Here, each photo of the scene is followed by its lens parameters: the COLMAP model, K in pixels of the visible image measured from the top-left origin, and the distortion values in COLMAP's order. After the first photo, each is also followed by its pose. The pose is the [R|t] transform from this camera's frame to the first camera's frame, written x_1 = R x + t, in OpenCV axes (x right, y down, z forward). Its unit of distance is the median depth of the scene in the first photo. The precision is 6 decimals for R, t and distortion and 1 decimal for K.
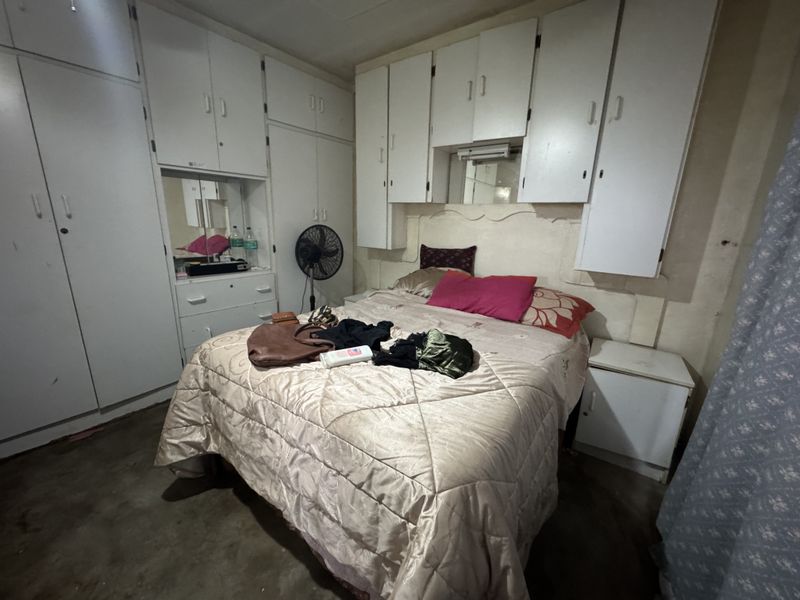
lens RADIAL K [[323.0, 0, 400.0], [0, 323.0, 300.0], [0, 0, 1]] dist [0.000733, 0.000023]
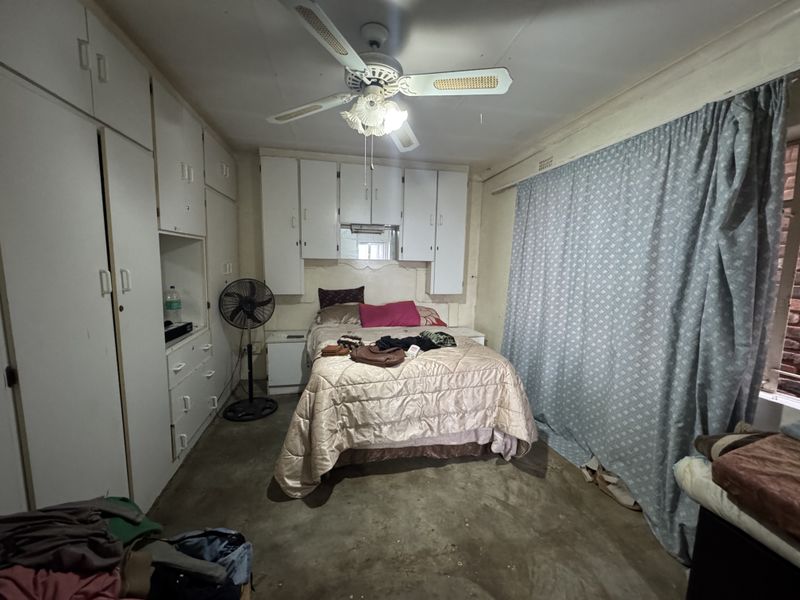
lens RADIAL K [[323.0, 0, 400.0], [0, 323.0, 300.0], [0, 0, 1]] dist [0.000733, 0.000023]
pose [[0.646198, -0.114101, 0.754592, -0.795396], [0.188074, 0.982075, -0.012559, -0.053141], [-0.739633, 0.150035, 0.656074, -0.099669]]
